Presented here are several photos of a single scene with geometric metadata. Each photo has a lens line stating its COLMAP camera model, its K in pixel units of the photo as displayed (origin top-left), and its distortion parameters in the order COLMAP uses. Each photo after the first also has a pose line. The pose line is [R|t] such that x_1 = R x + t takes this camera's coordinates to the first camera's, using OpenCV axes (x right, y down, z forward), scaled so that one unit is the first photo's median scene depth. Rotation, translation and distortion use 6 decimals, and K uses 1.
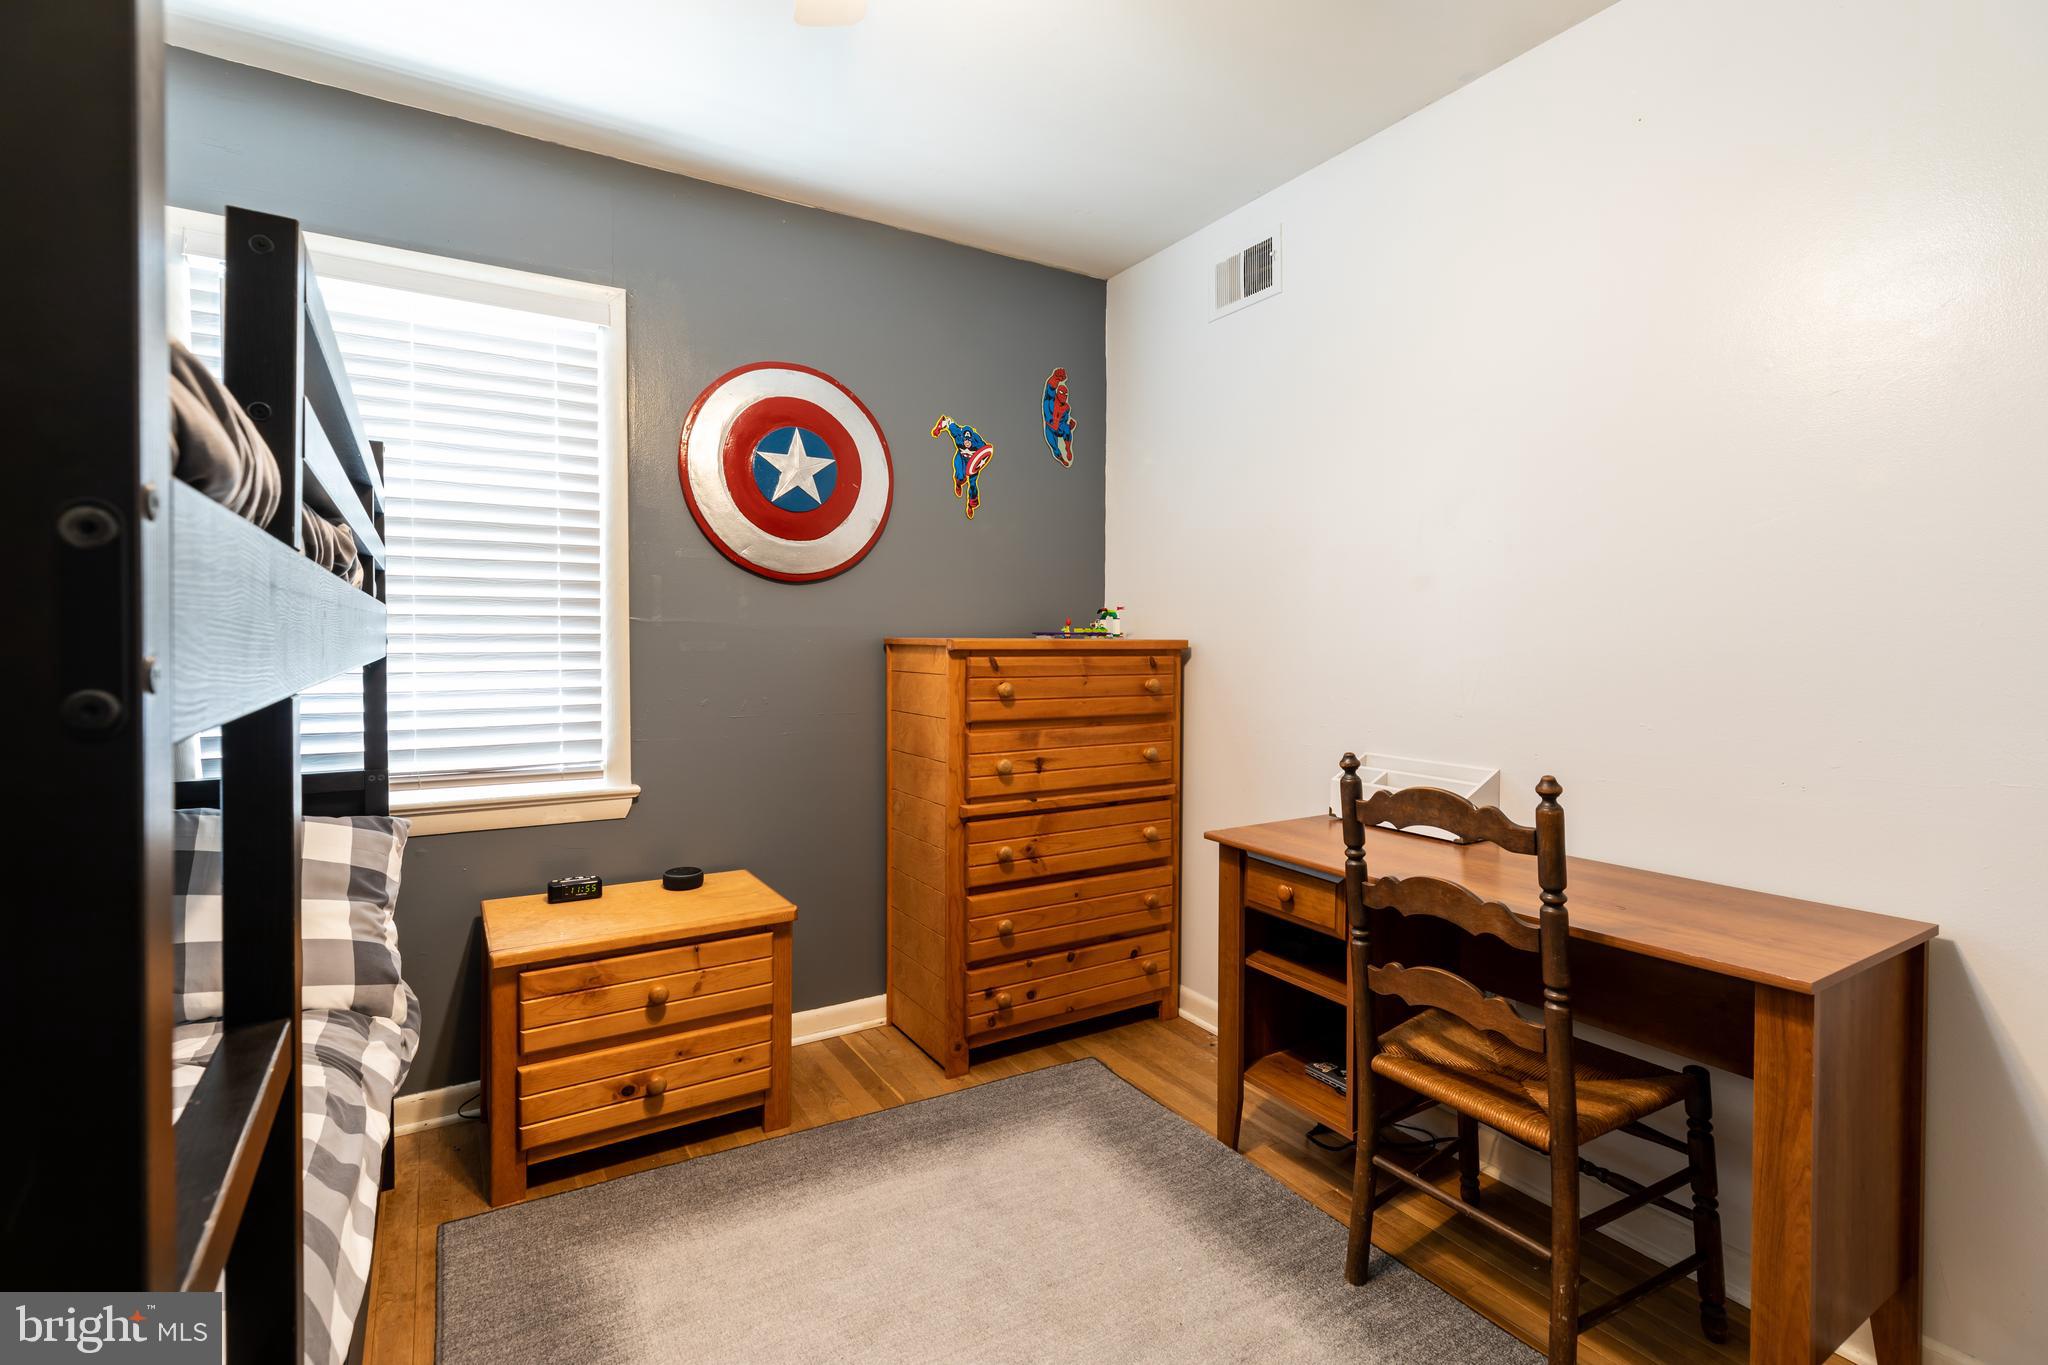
lens RADIAL K [[938.8, 0, 1026.4], [0, 938.8, 651.8], [0, 0, 1]] dist [0.003376, 0.000583]
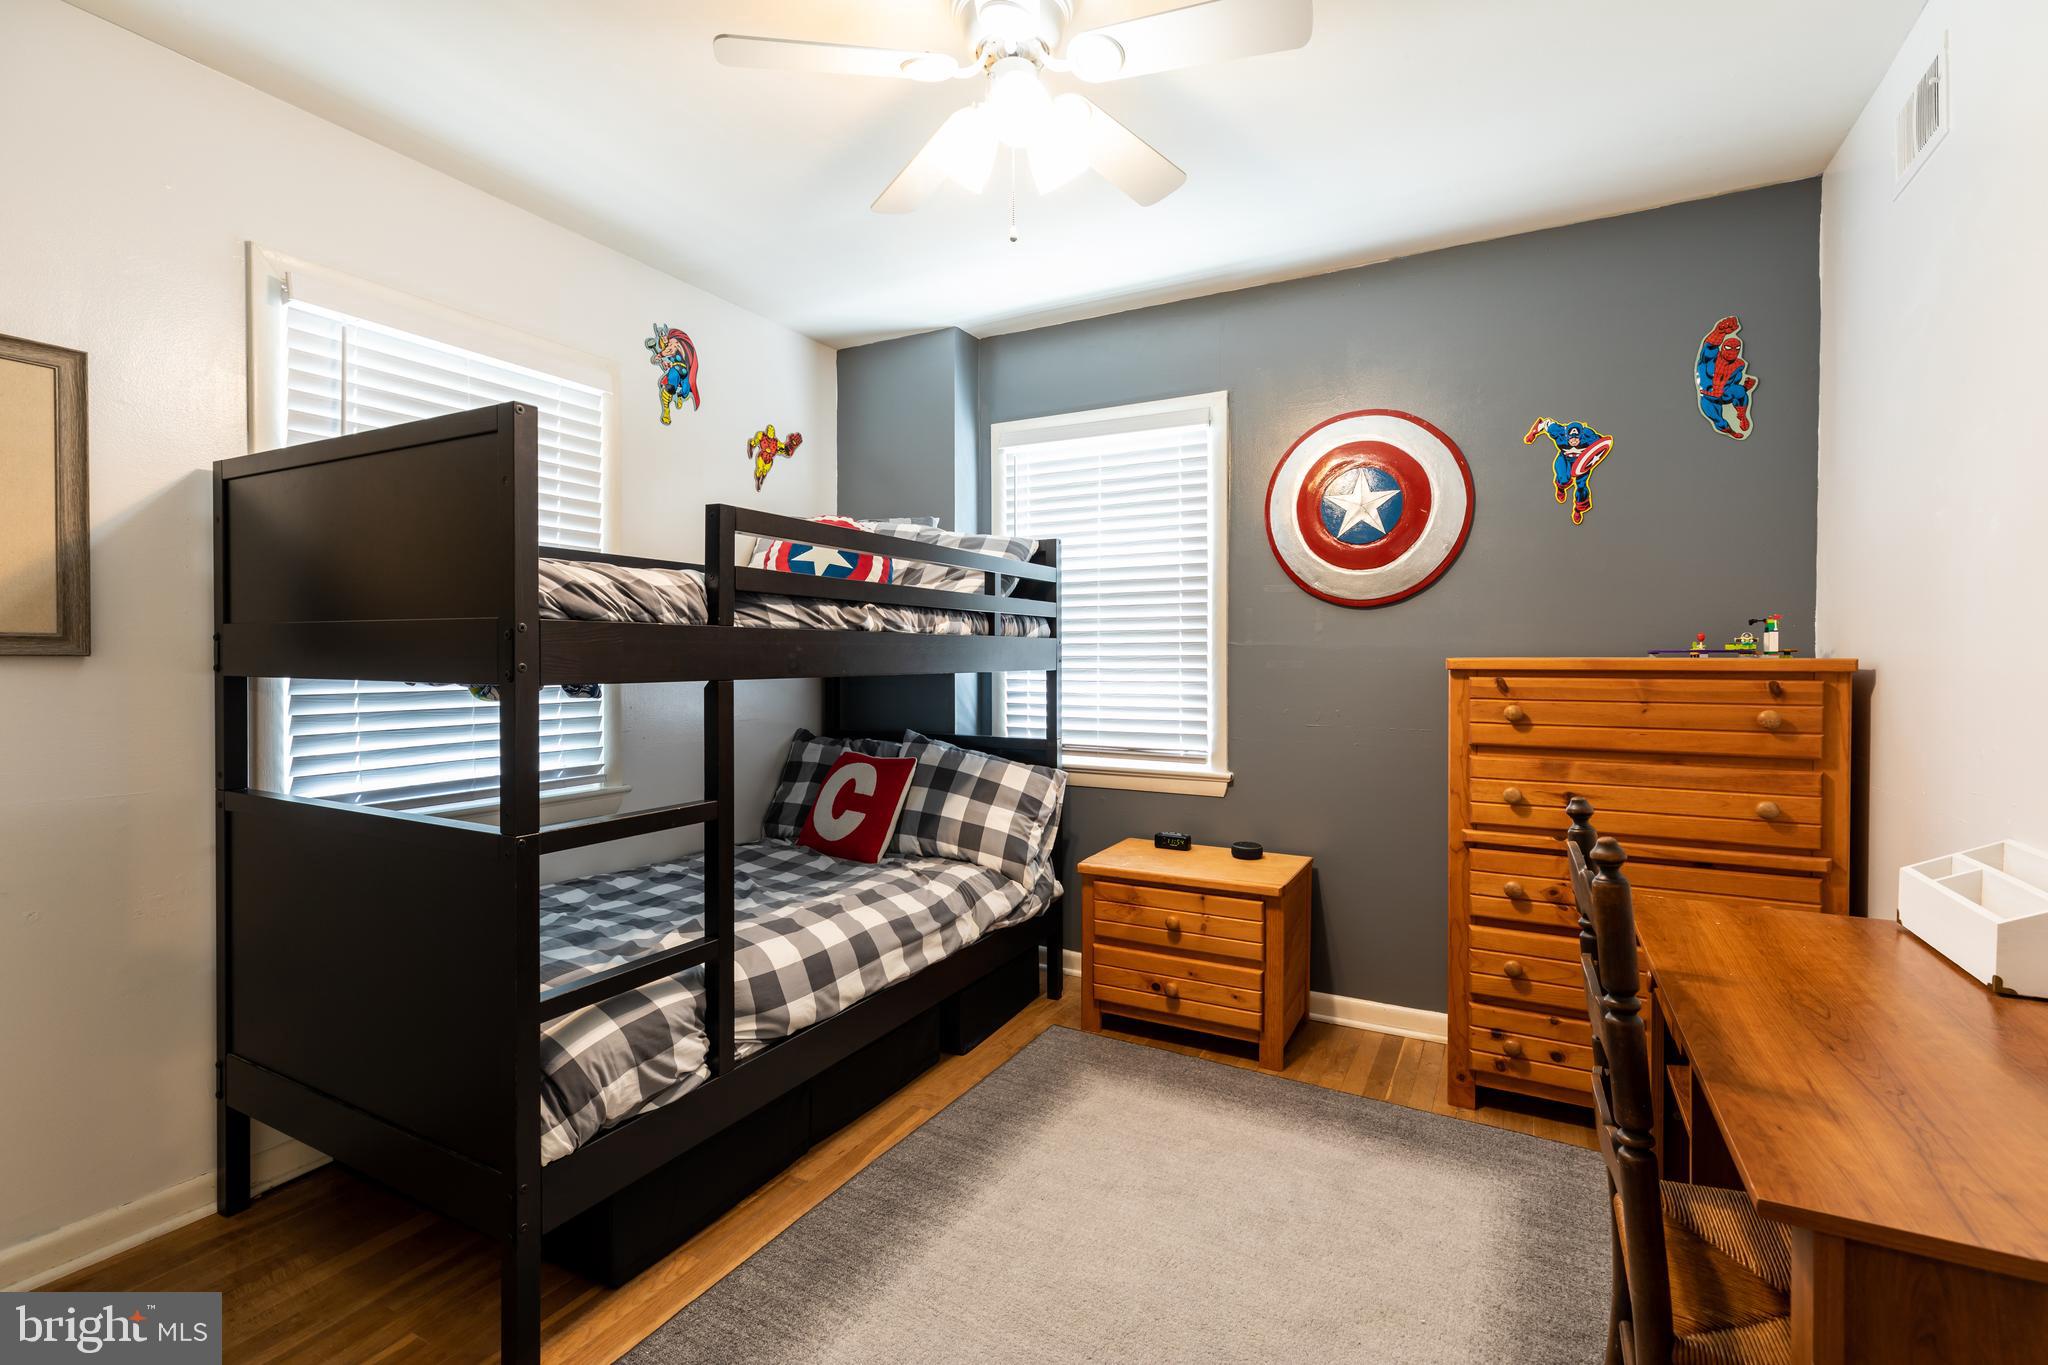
lens RADIAL K [[938.8, 0, 1026.4], [0, 938.8, 651.8], [0, 0, 1]] dist [0.003376, 0.000583]
pose [[0.494424, -0.008149, -0.869183, 0.558870], [-0.008343, 0.999866, -0.014120, -0.003159], [0.869181, 0.014232, 0.494290, 0.118635]]
